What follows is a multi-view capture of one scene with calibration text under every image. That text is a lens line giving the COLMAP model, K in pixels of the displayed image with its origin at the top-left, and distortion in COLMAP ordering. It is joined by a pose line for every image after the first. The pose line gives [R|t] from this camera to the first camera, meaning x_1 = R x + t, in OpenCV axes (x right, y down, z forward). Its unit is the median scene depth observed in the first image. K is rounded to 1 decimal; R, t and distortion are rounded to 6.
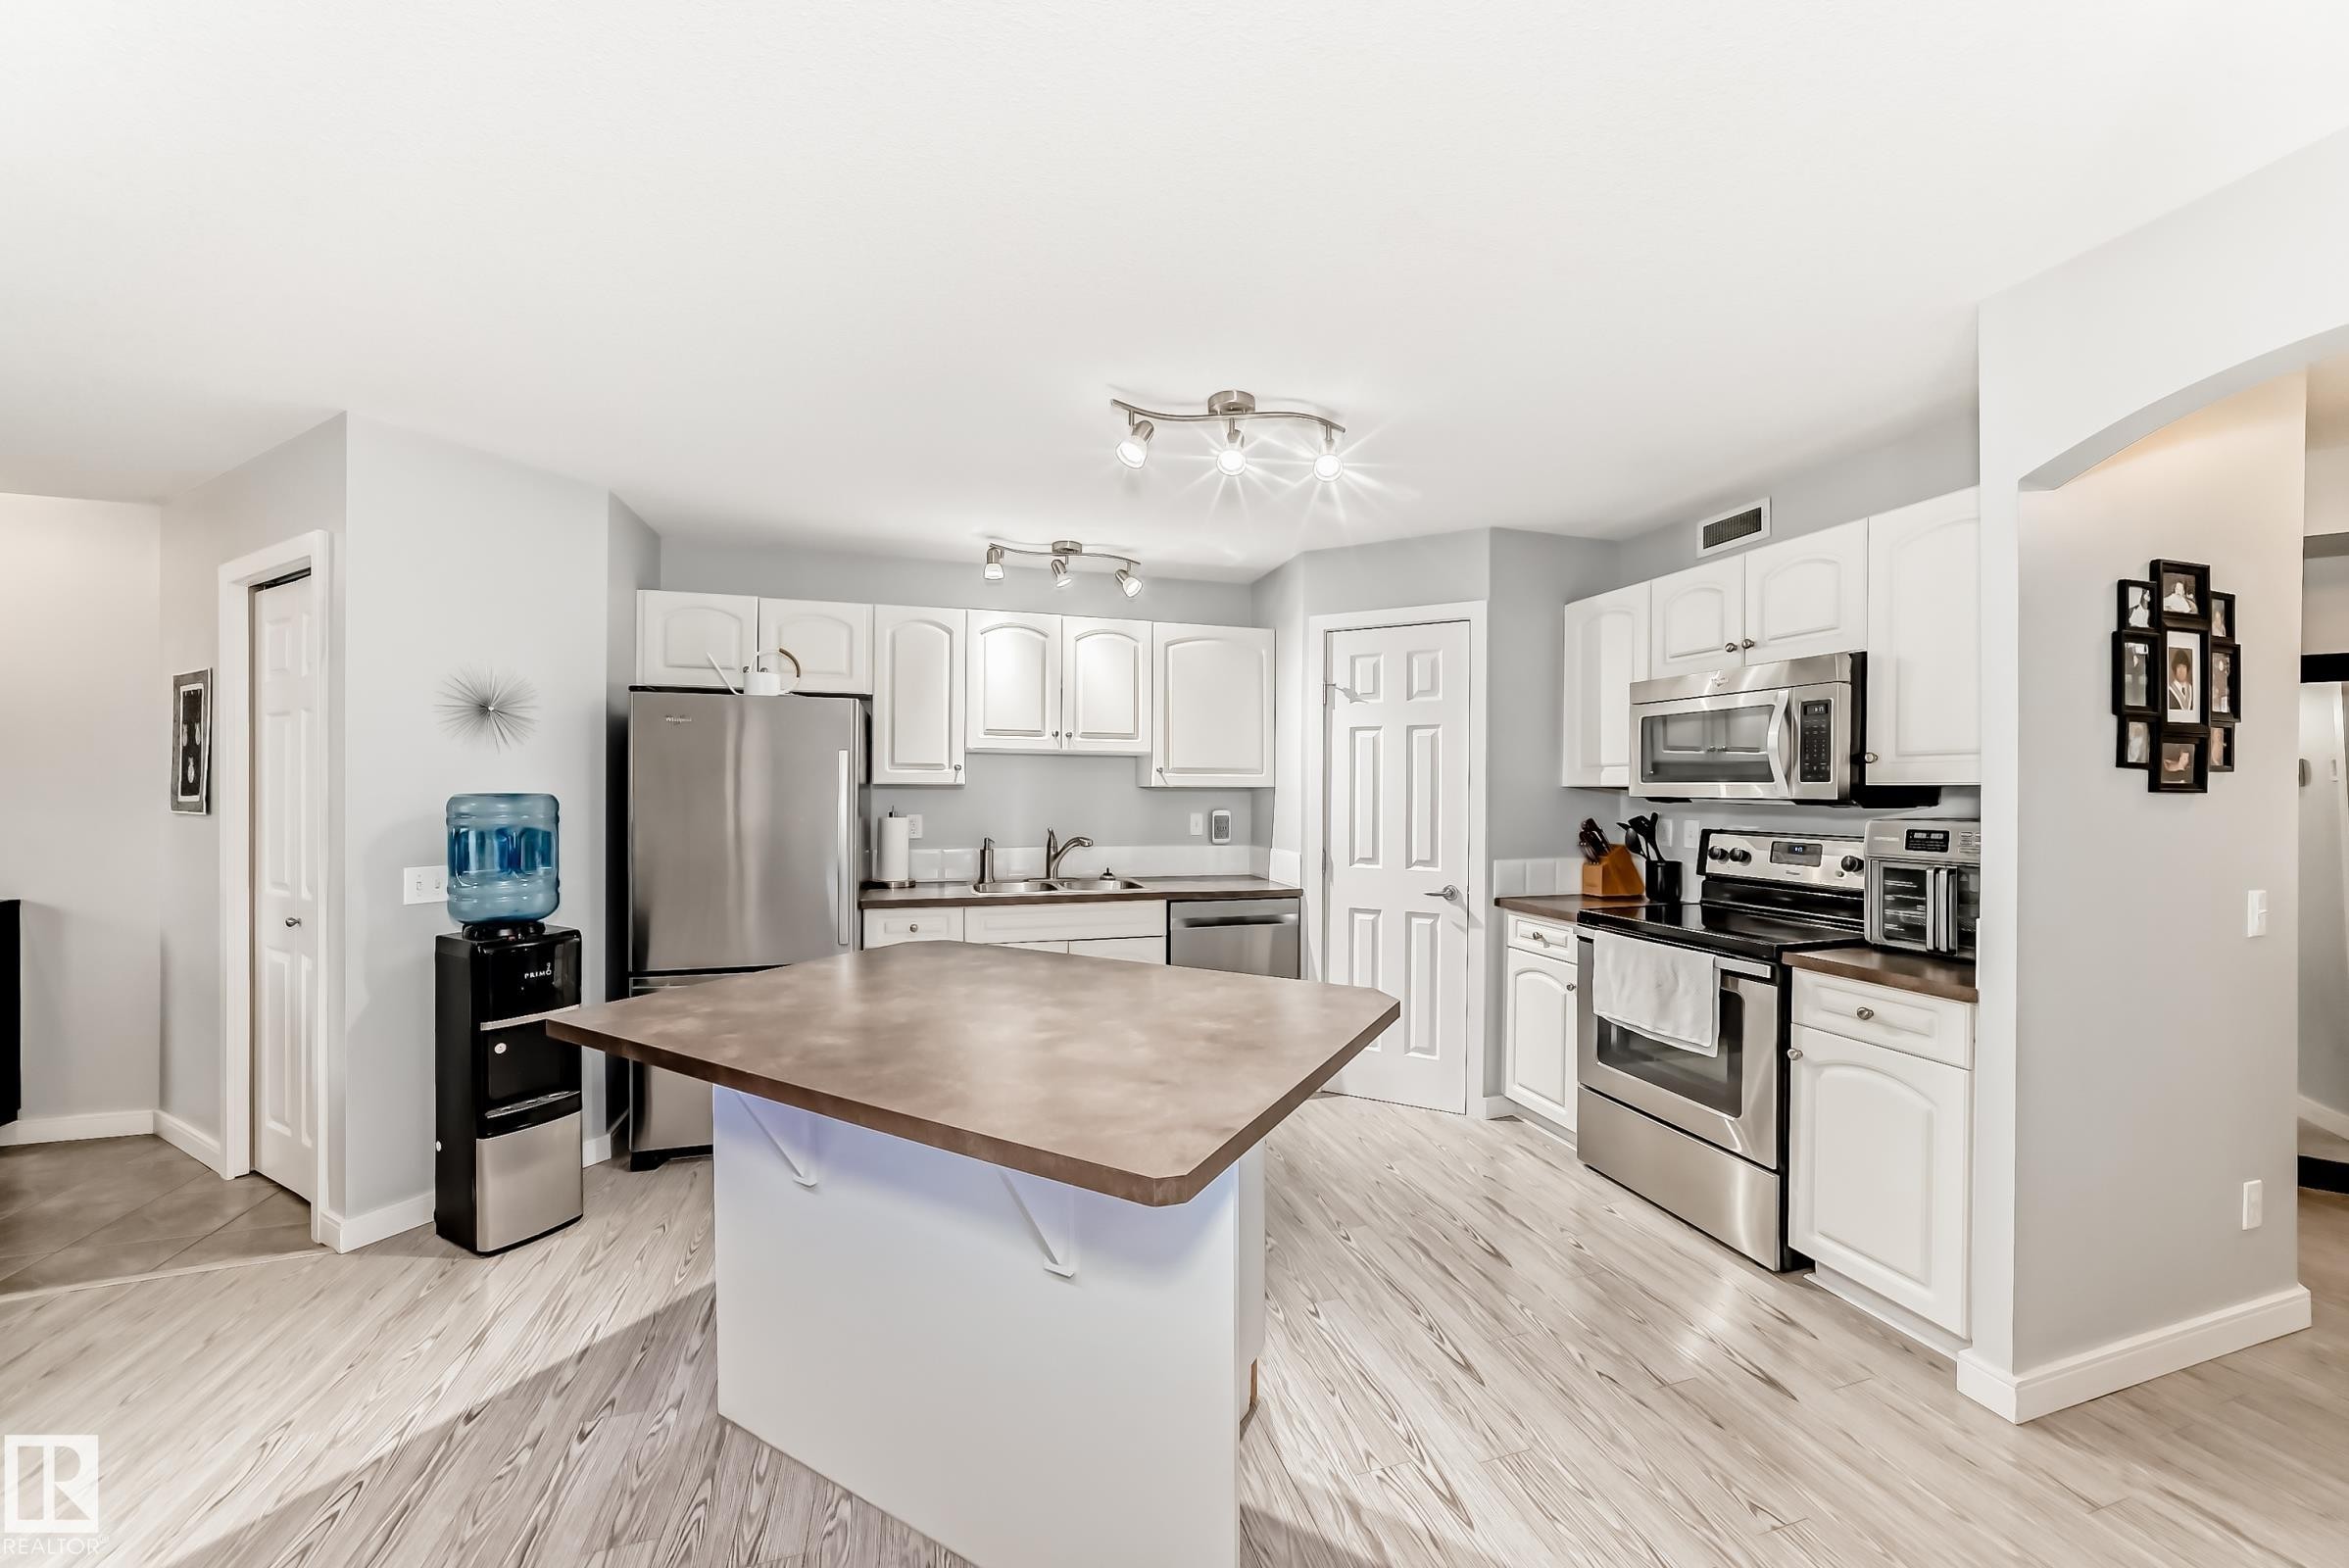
lens RADIAL K [[841.4, 0, 1177.9], [0, 841.4, 794.1], [0, 0, 1]] dist [-0.016129, 0.002397]
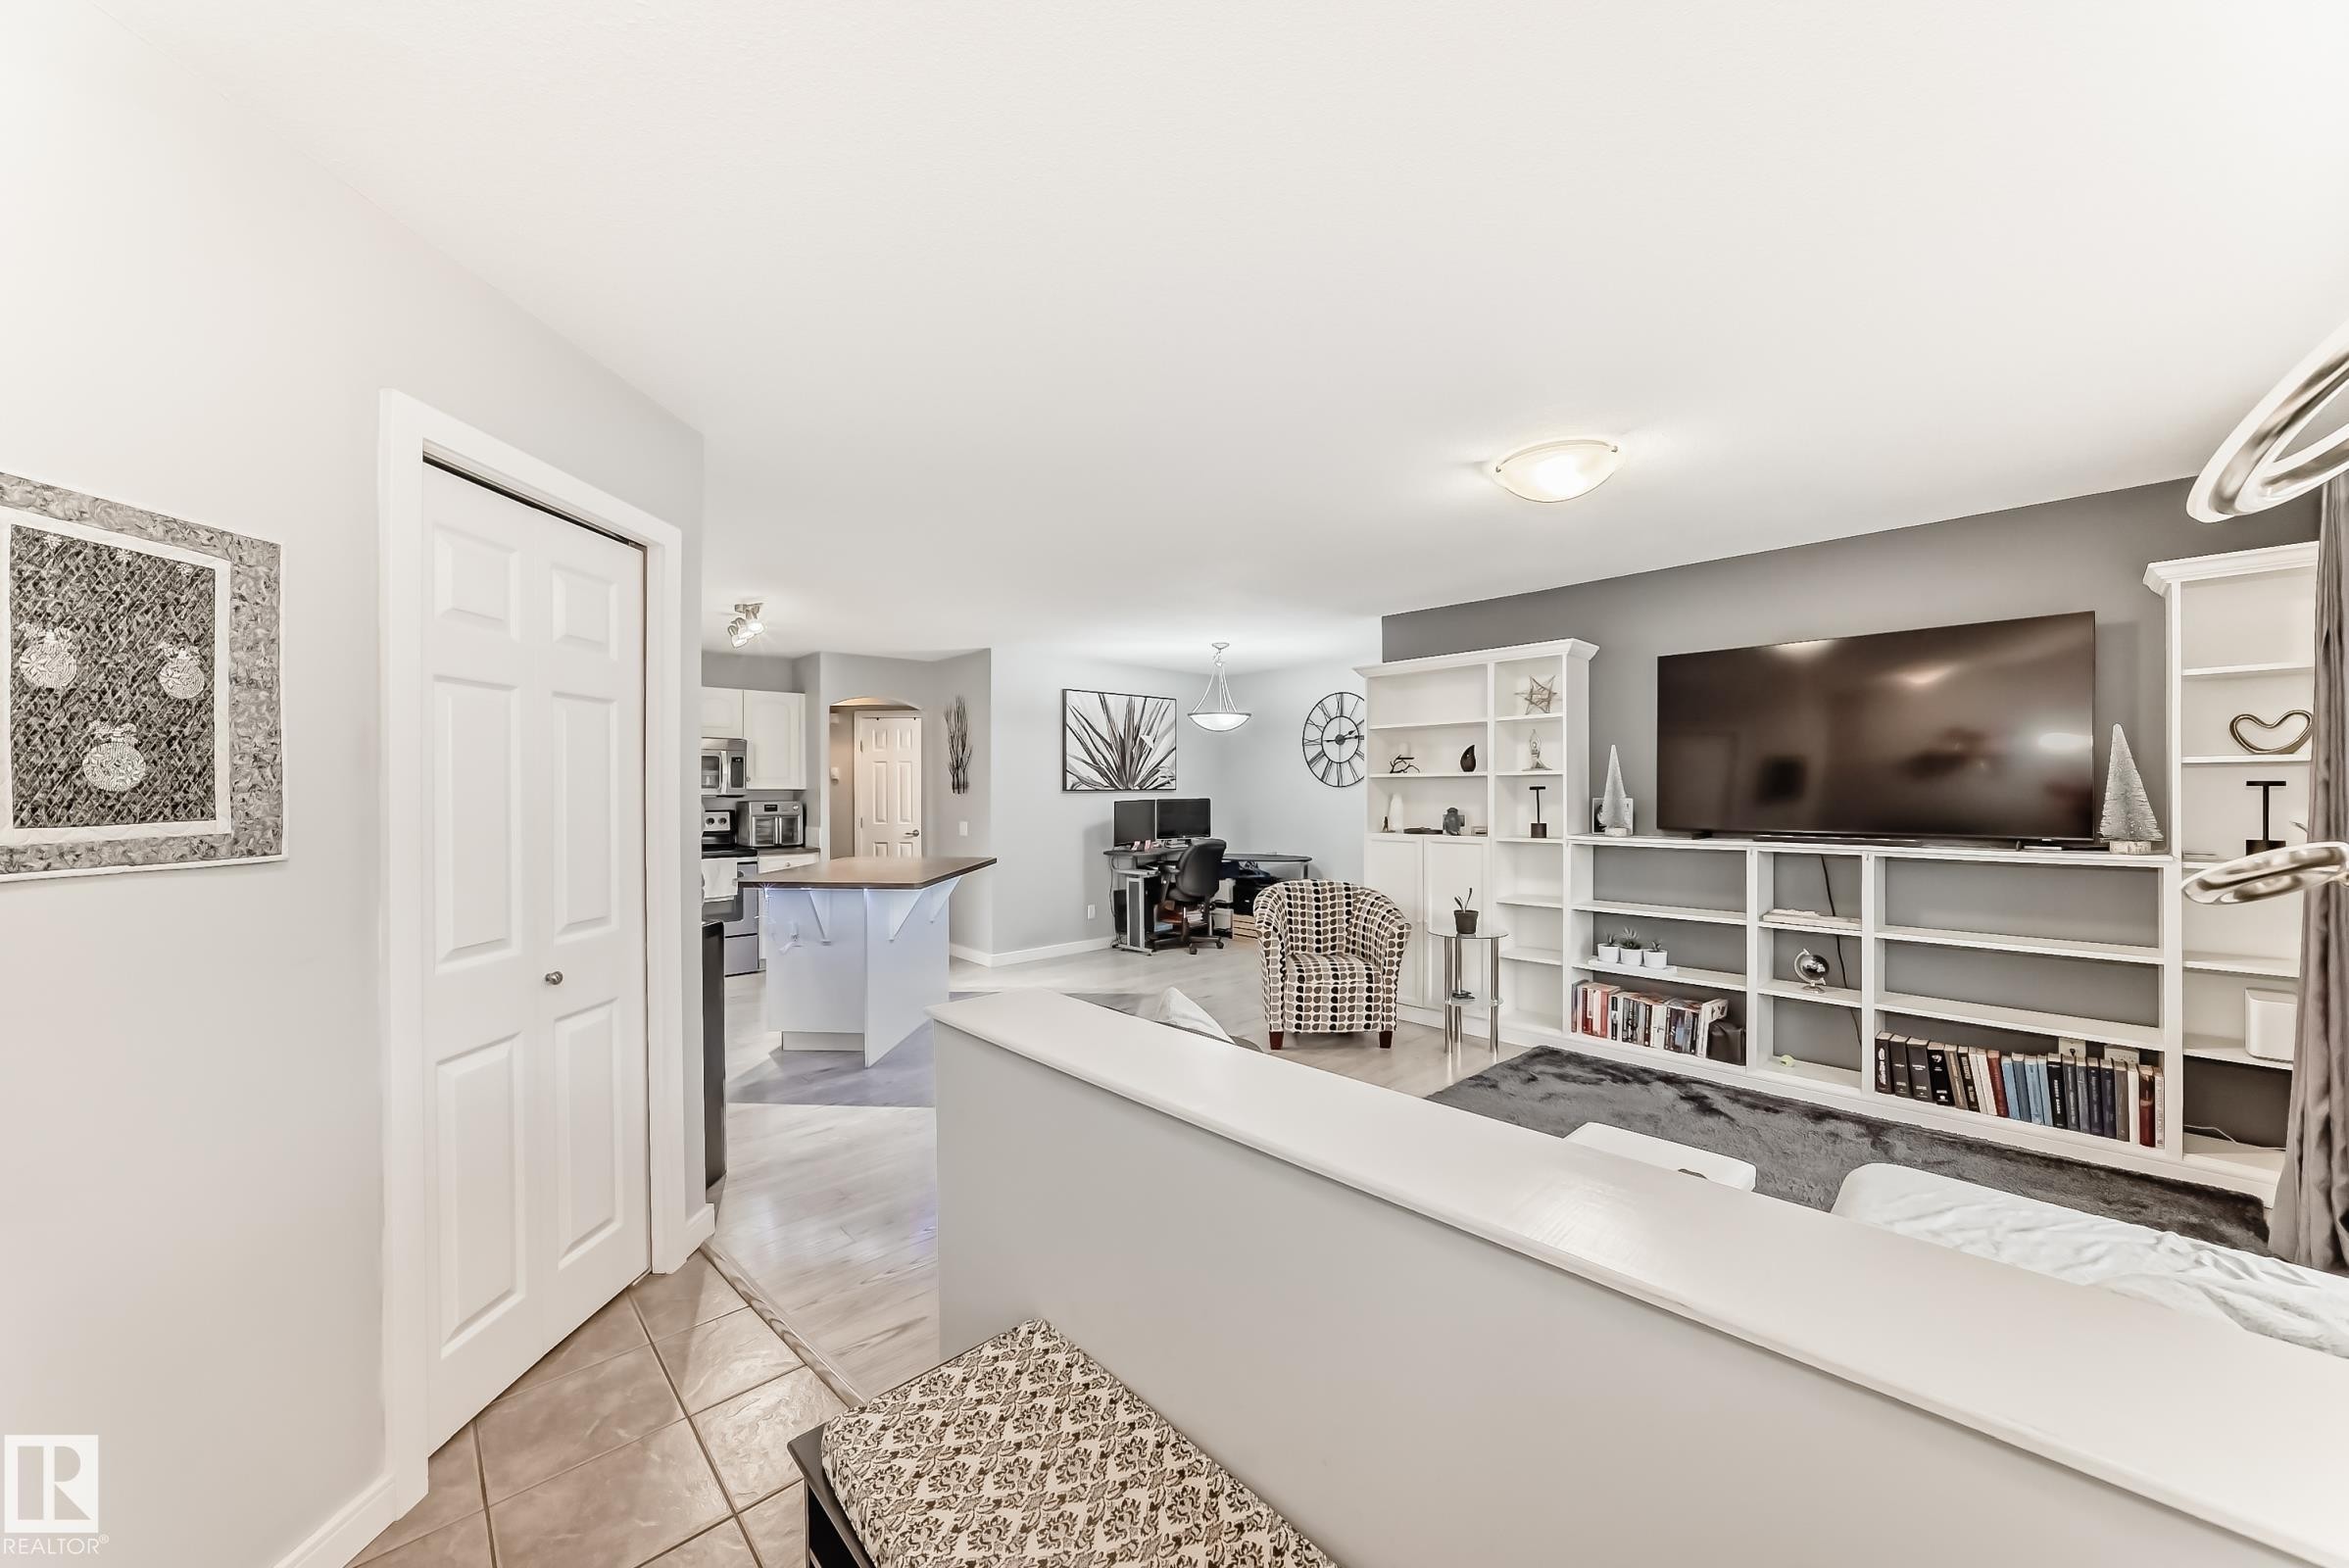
lens RADIAL K [[841.4, 0, 1179.3], [0, 841.4, 775.3], [0, 0, 1]] dist [-0.016129, 0.002397]
pose [[-0.436976, 0.015939, 0.899332, -2.141249], [0.006788, 0.999873, -0.014422, -0.004109], [-0.899447, -0.000197, -0.437029, 0.883451]]
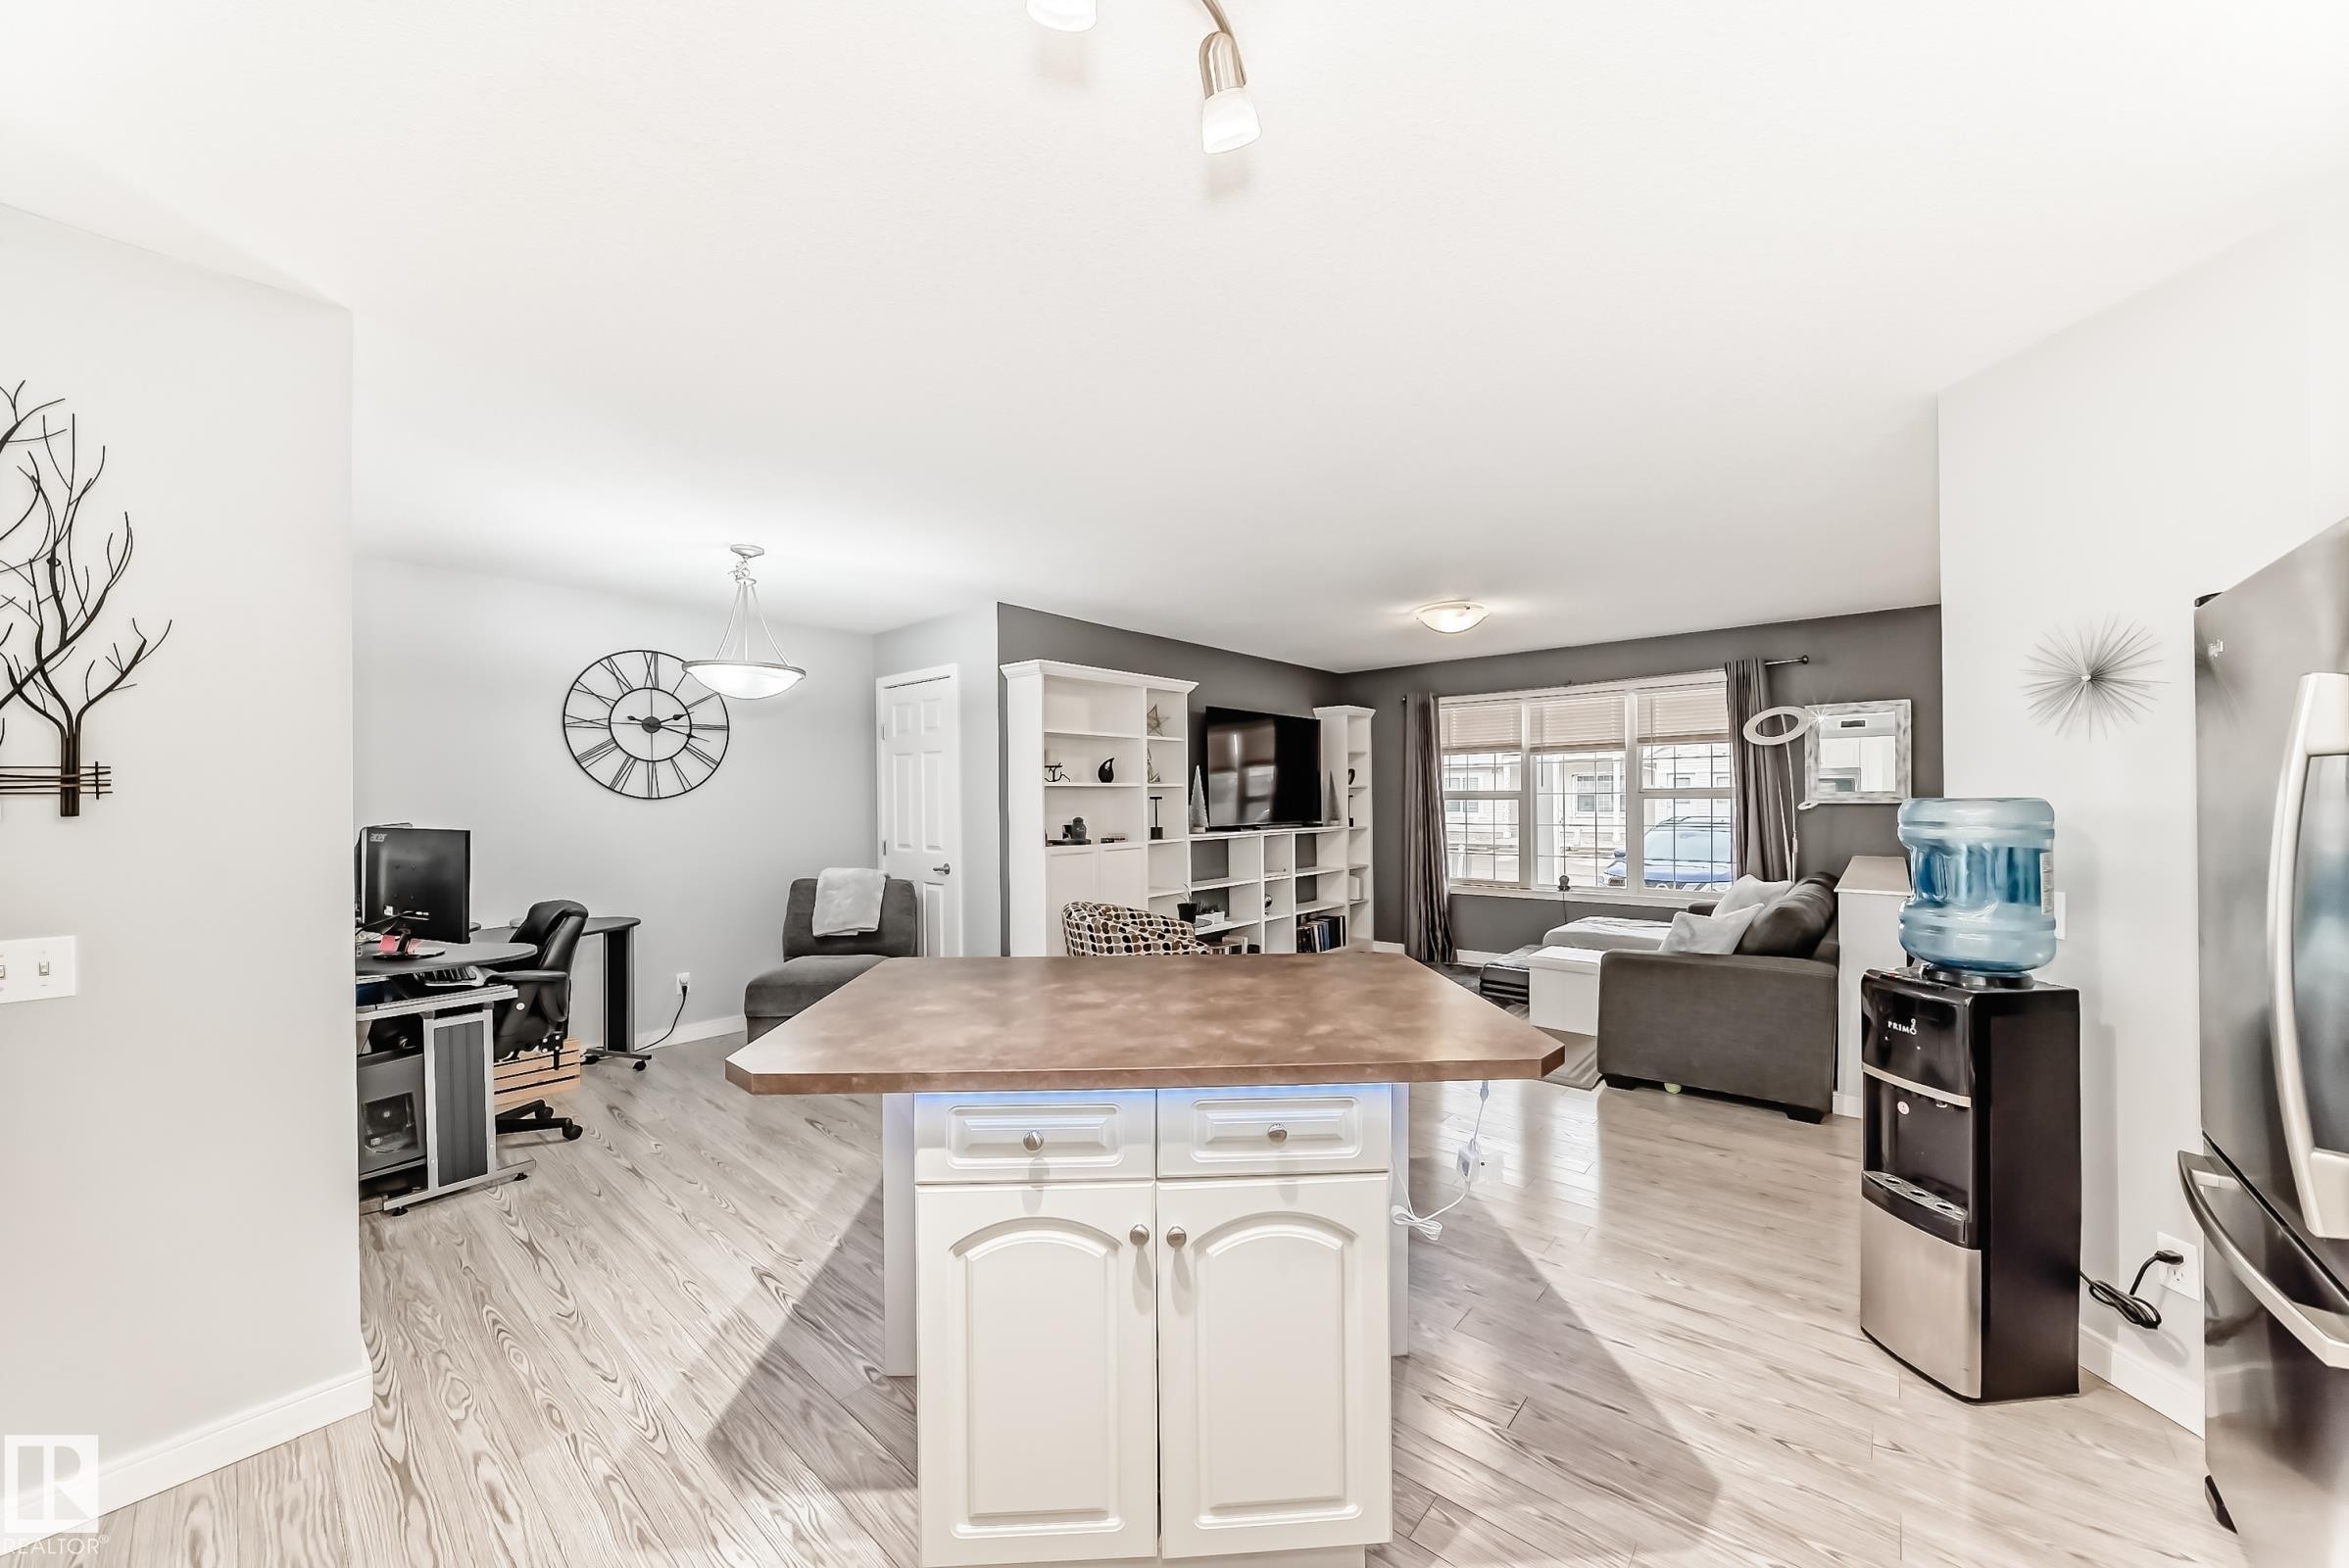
lens RADIAL K [[841.4, 0, 1186.0], [0, 841.4, 786.0], [0, 0, 1]] dist [-0.016129, 0.002397]
pose [[-0.842443, -0.001855, -0.538783, 0.220237], [0.004531, 0.999934, -0.010527, -0.005999], [0.538767, -0.011310, -0.842379, 1.289832]]
